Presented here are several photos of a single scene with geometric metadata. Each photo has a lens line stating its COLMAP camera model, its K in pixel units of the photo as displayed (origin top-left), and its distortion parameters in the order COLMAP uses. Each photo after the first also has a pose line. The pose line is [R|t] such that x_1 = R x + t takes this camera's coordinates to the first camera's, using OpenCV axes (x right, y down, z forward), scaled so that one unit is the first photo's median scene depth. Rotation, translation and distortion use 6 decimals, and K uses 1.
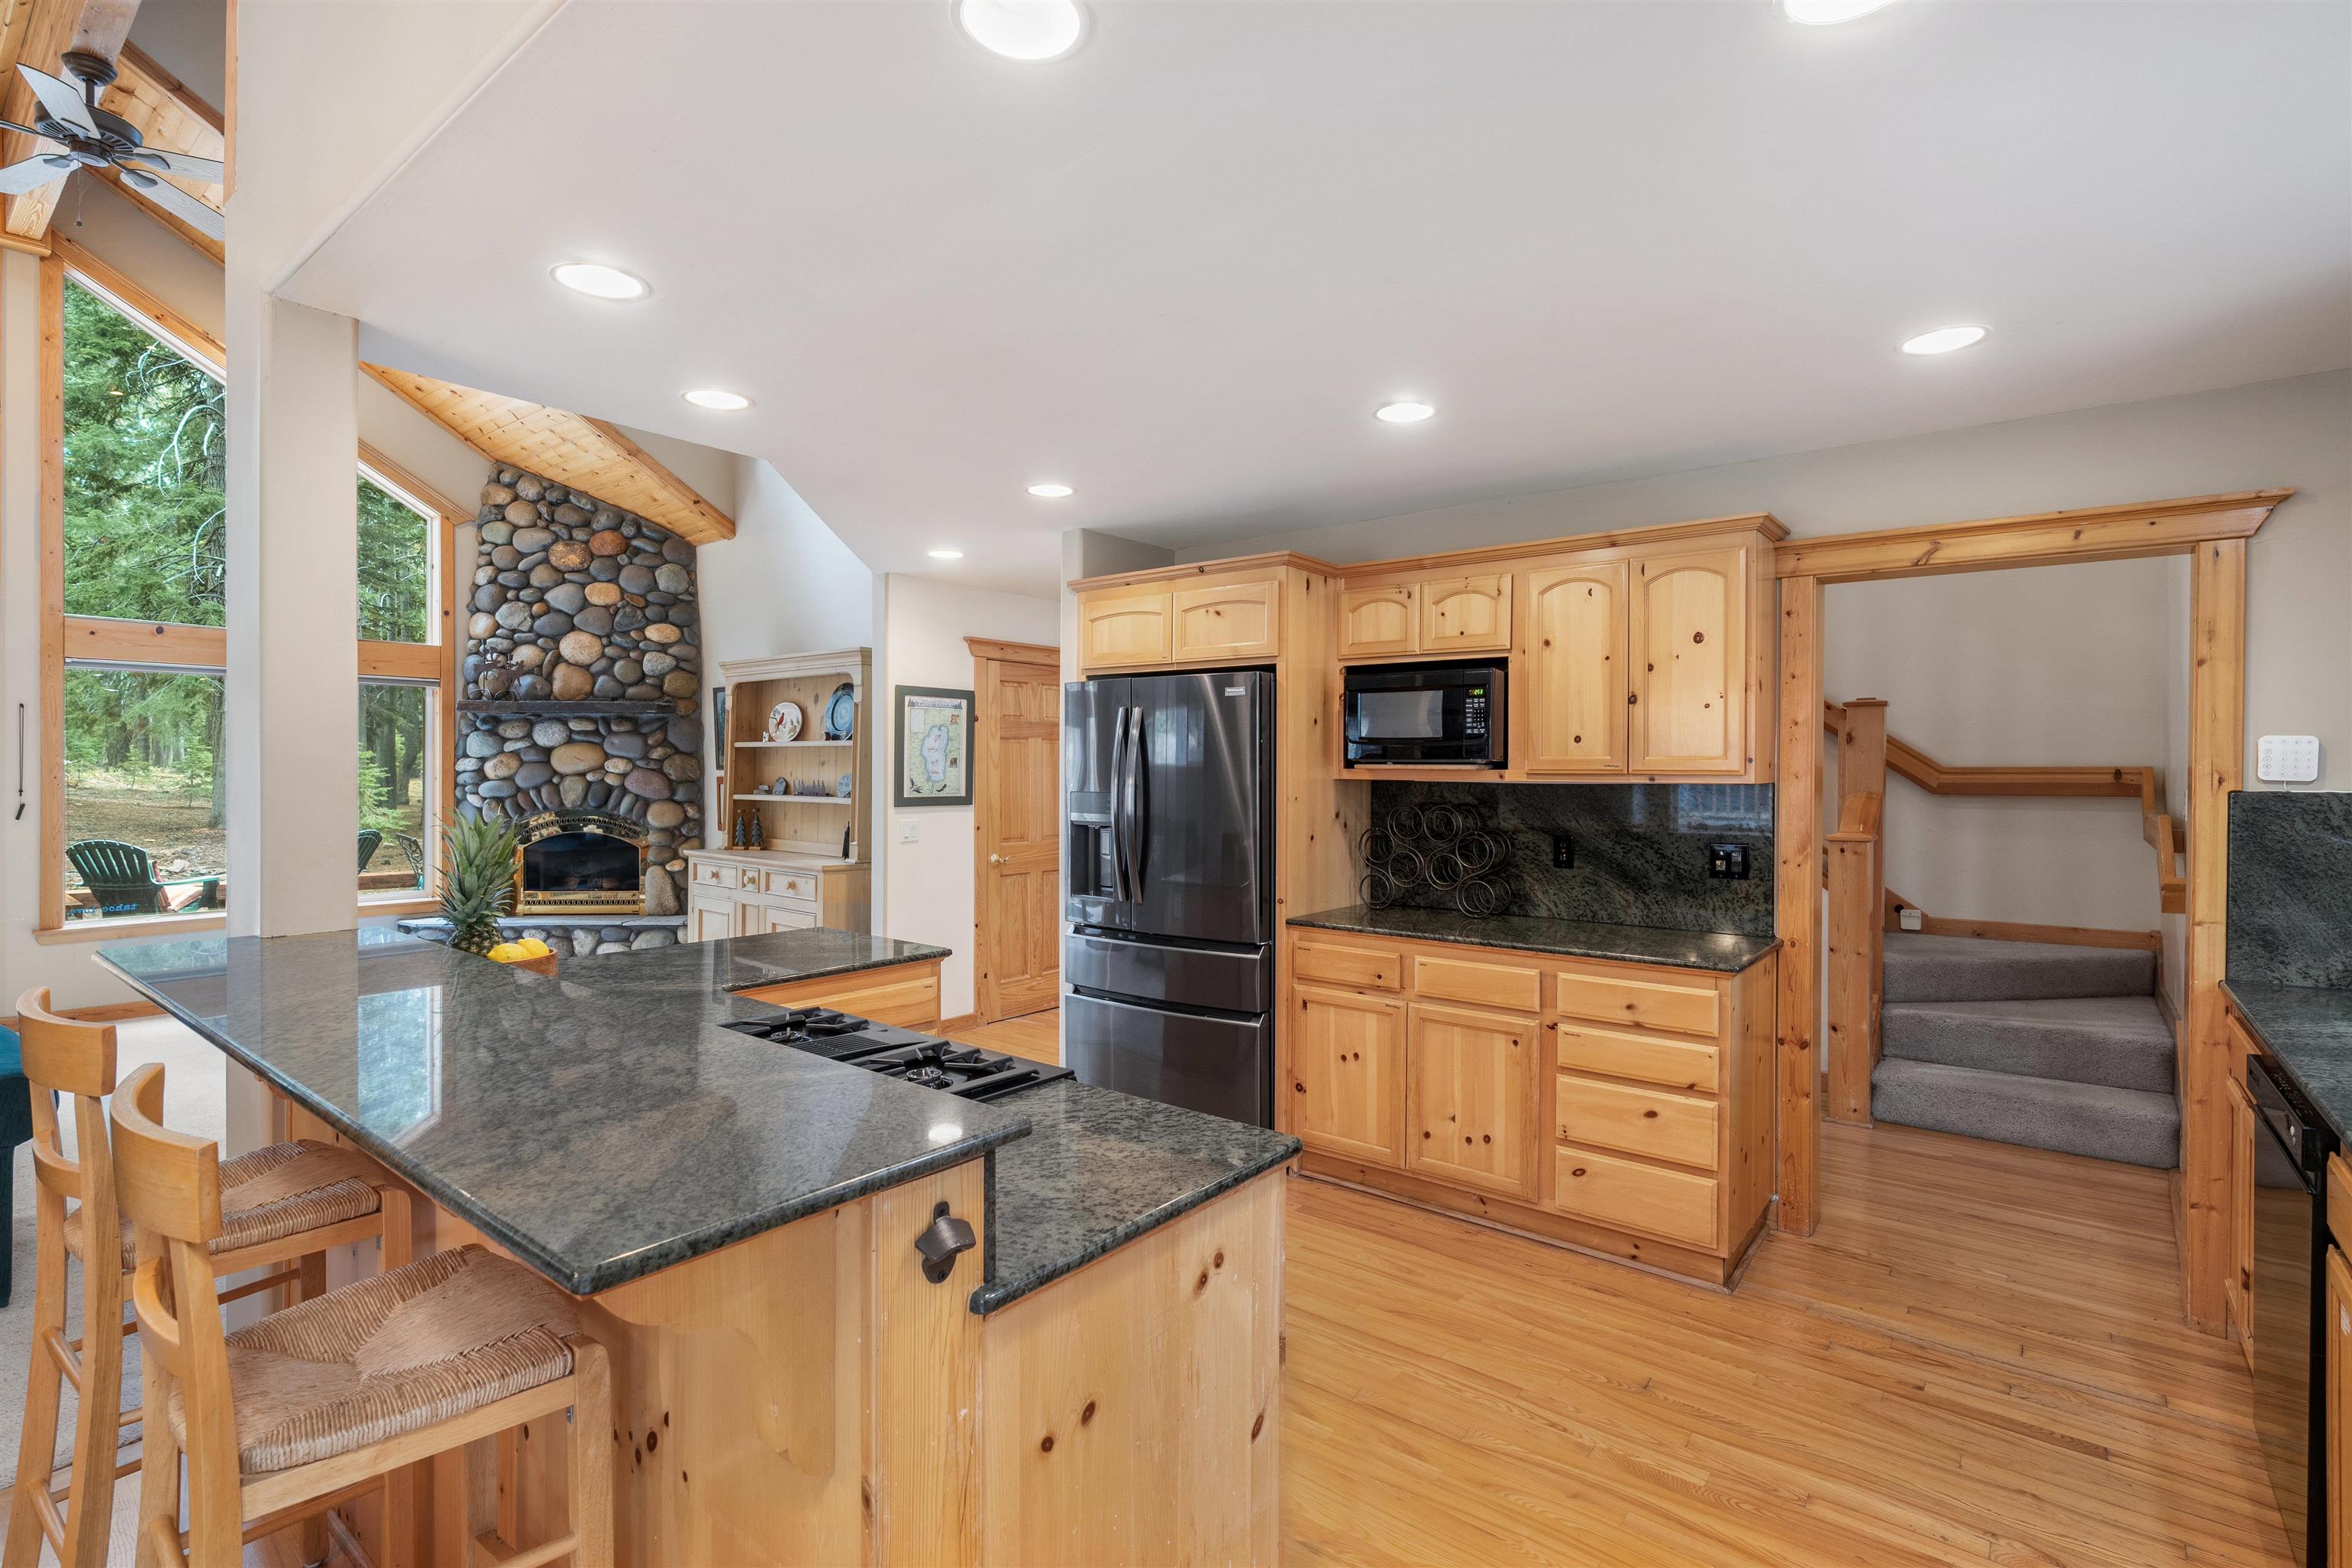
lens RADIAL K [[1111.2, 0, 1162.2], [0, 1111.2, 780.1], [0, 0, 1]] dist [-0.007225, 0.001099]
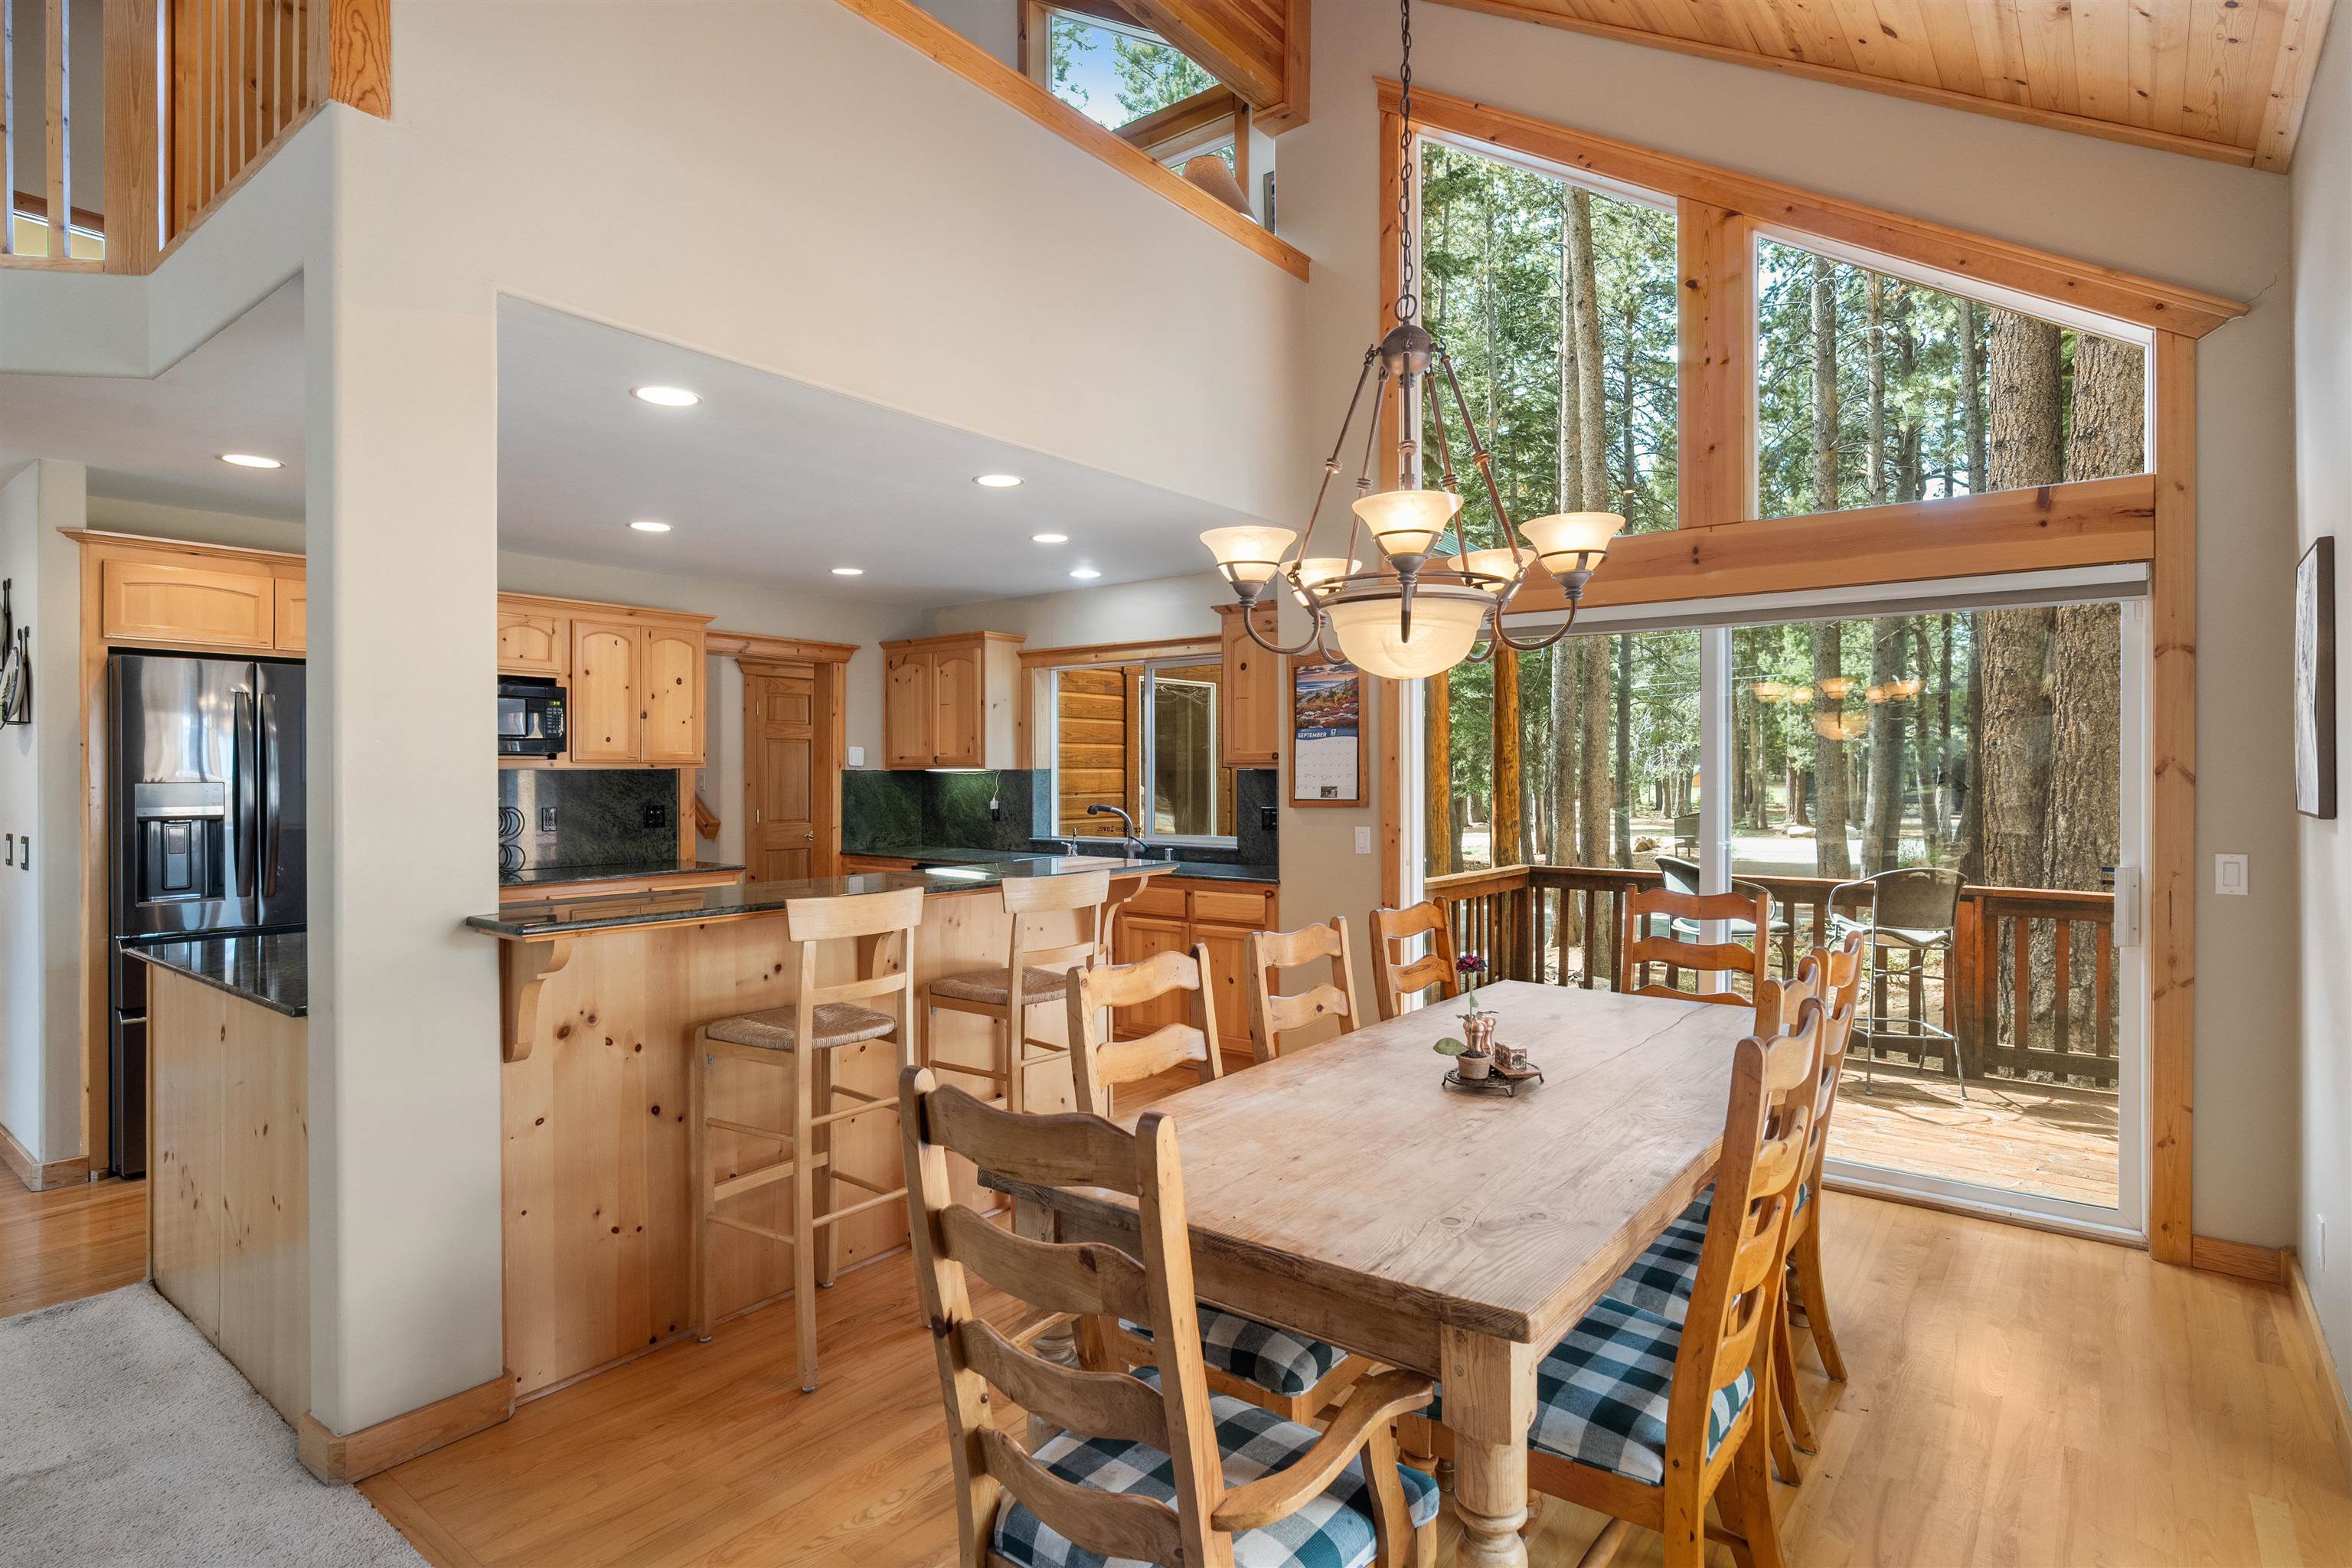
lens RADIAL K [[1184.3, 0, 1197.2], [0, 1184.3, 767.3], [0, 0, 1]] dist [0.002498, -0.000766]
pose [[-0.024599, -0.003630, 0.999691, -0.589372], [0.008037, 0.999960, 0.003829, 0.000126], [-0.999665, 0.008129, -0.024569, 0.116419]]
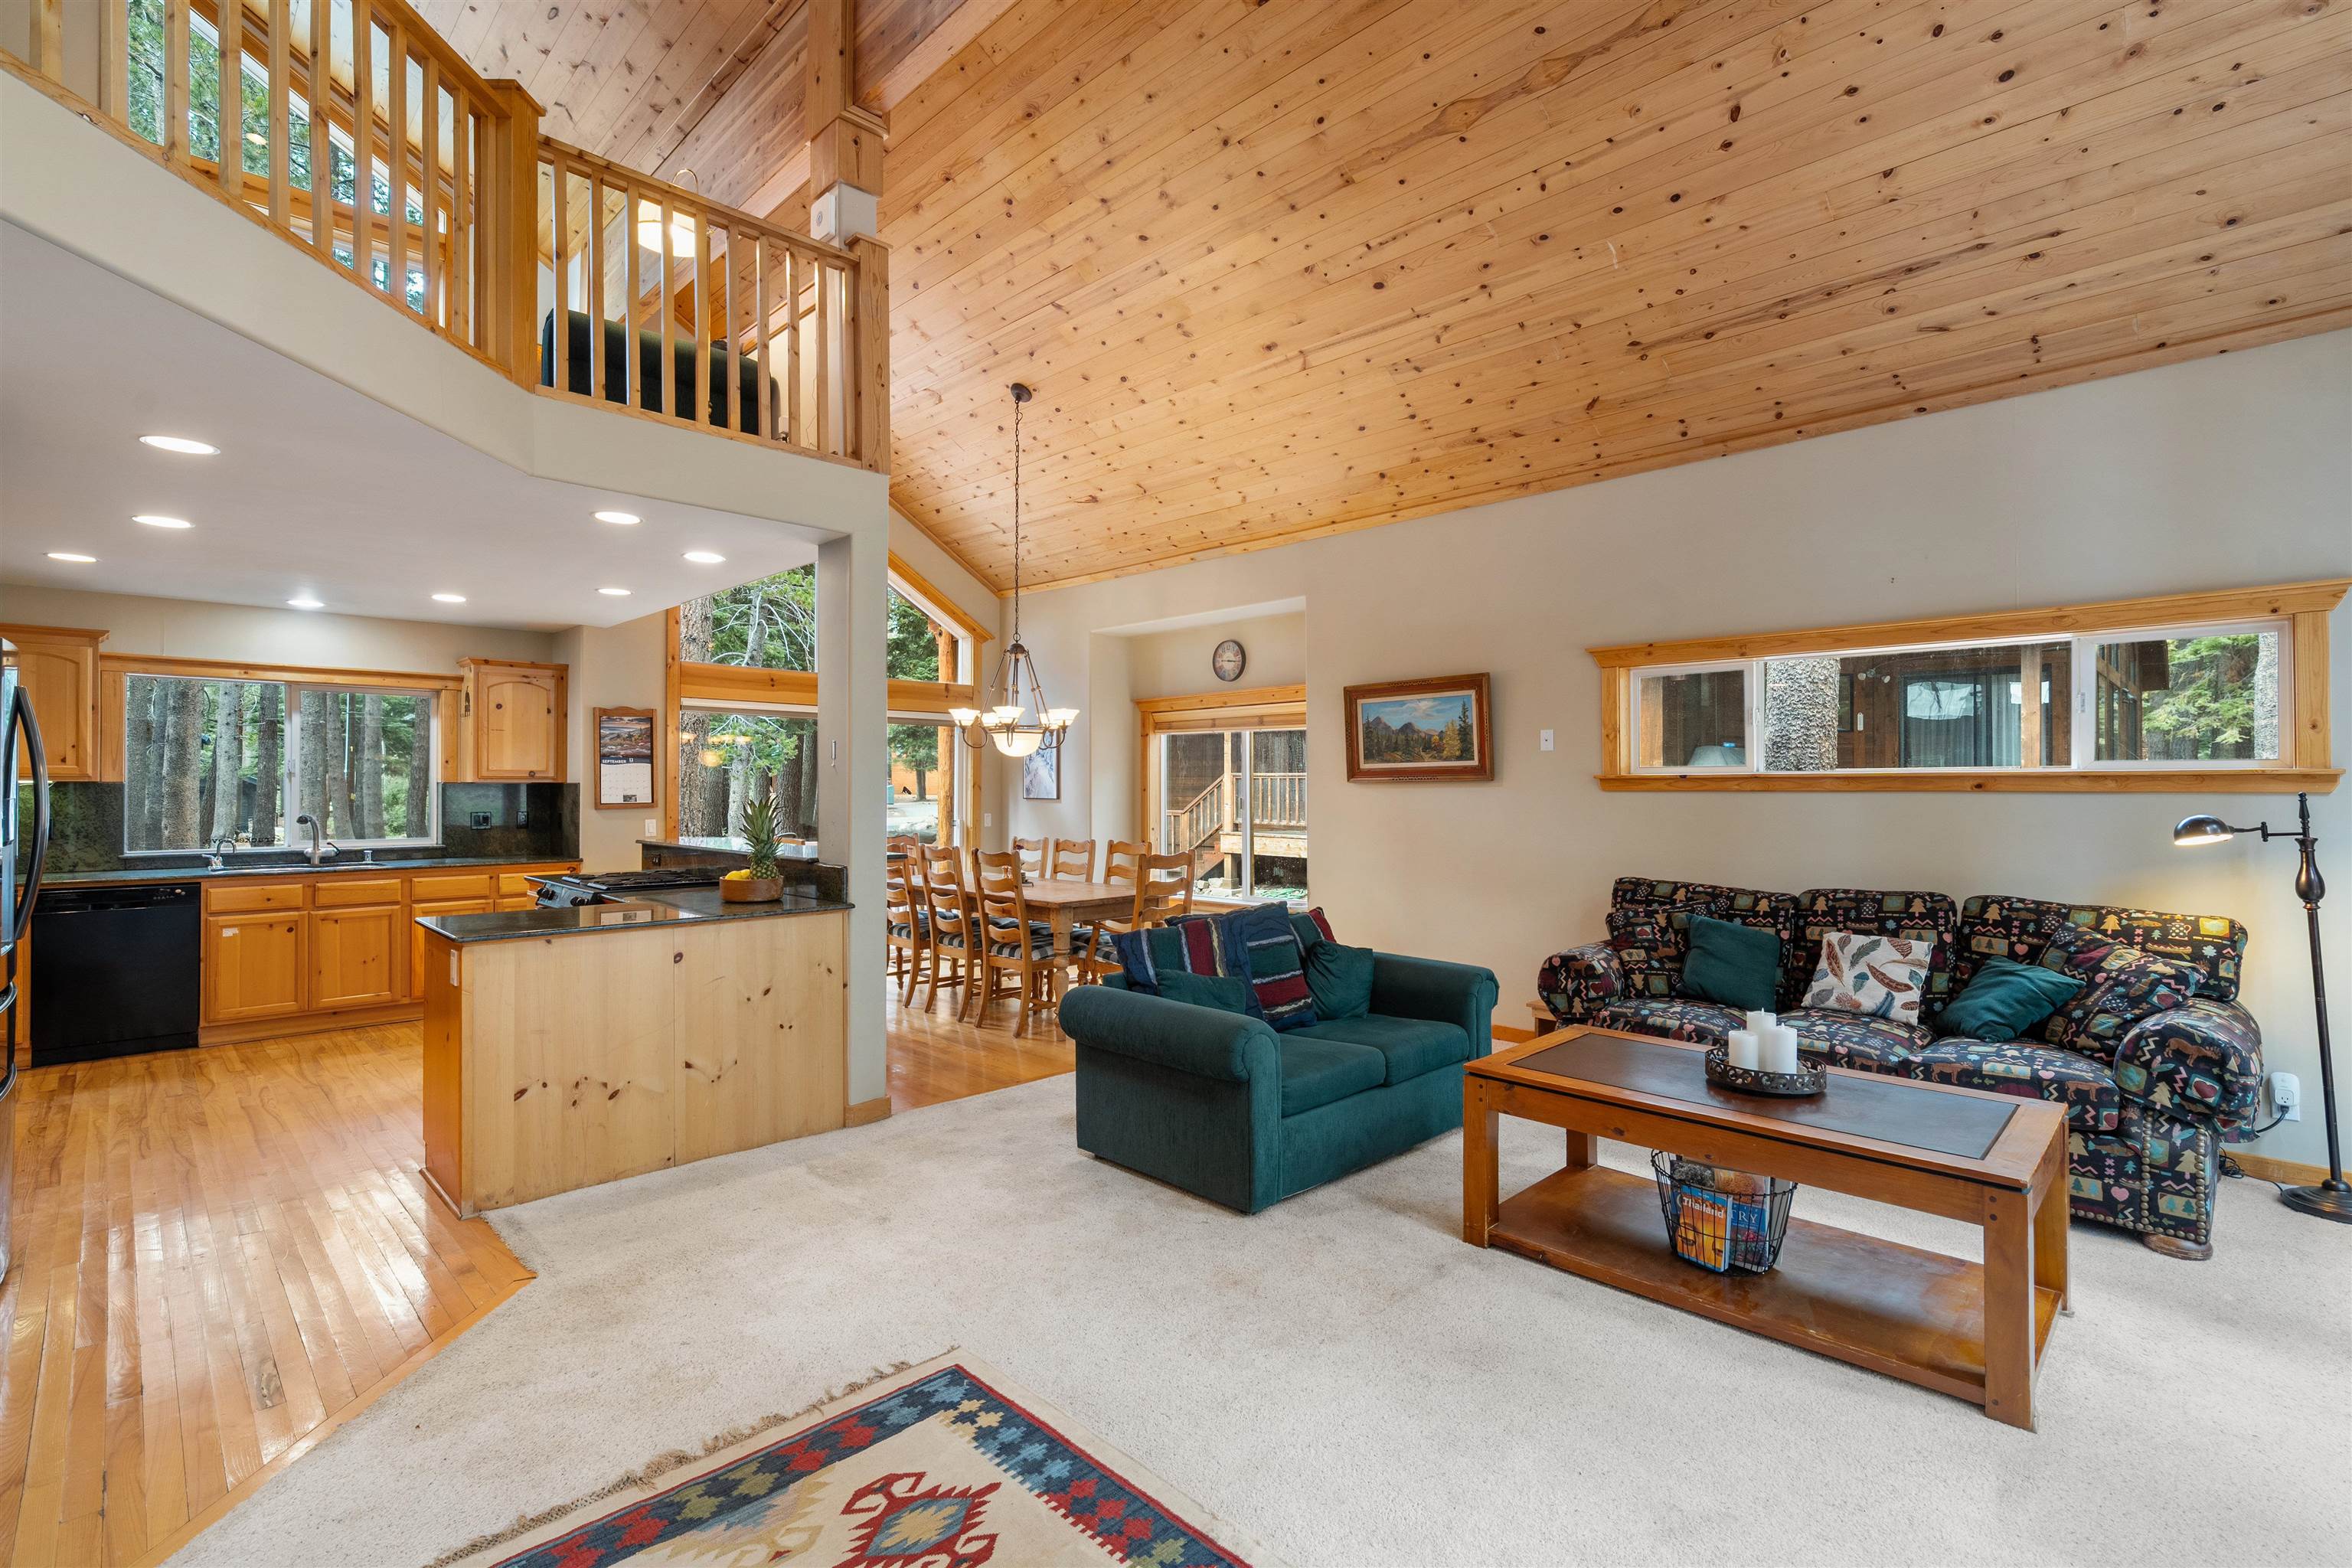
lens RADIAL K [[1059.0, 0, 1166.3], [0, 1059.0, 784.5], [0, 0, 1]] dist [-0.004118, 0.004466]
pose [[-0.993839, -0.007544, 0.110572, -0.499180], [-0.006693, 0.999945, 0.008065, -0.005879], [-0.110627, 0.007275, -0.993835, 0.917332]]
